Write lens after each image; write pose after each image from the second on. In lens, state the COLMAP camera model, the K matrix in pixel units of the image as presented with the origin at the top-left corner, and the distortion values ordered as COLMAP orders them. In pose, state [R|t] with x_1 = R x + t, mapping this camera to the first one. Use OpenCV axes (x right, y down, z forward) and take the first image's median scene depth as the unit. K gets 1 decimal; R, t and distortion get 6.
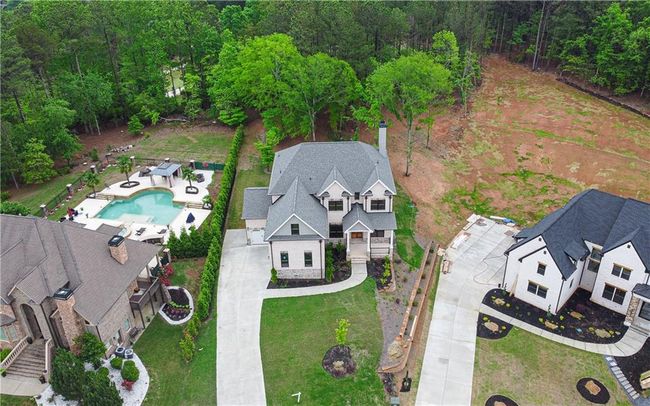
lens RADIAL K [[560.1, 0, 325.0], [0, 560.1, 203.0], [0, 0, 1]] dist [0.008186, 0.001847]
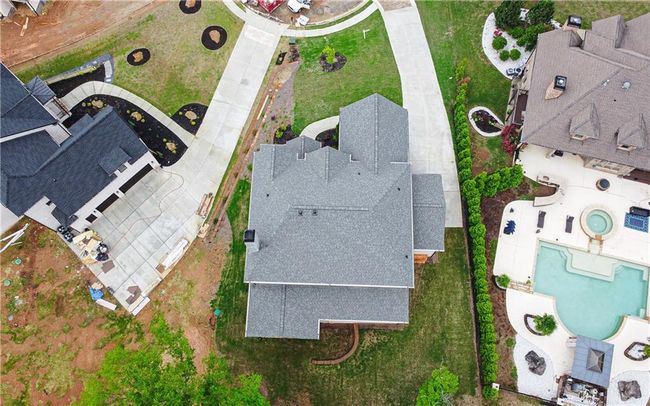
lens RADIAL K [[545.7, 0, 325.0], [0, 545.7, 203.0], [0, 0, 1]] dist [0.002883, 0.001175]
pose [[-0.999025, -0.019177, 0.039761, -0.009382], [0.042882, -0.207768, 0.977238, -0.804316], [-0.010479, 0.977990, 0.208388, 0.896637]]
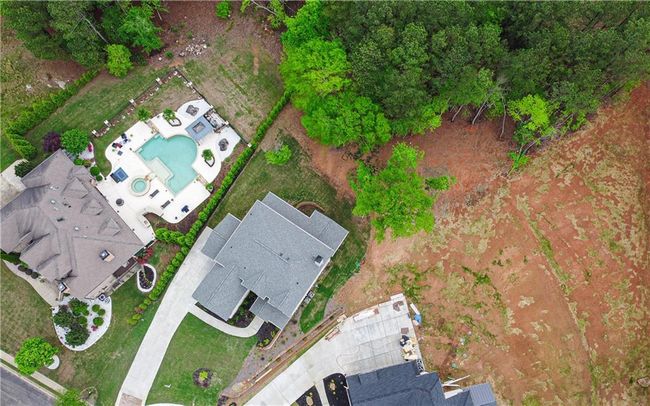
lens RADIAL K [[560.1, 0, 325.0], [0, 560.1, 203.0], [0, 0, 1]] dist [0.008186, 0.001847]
pose [[0.830947, 0.546061, -0.106515, 0.190759], [-0.296669, 0.596858, 0.745485, -1.188189], [0.470654, -0.587858, 0.657957, 0.317508]]
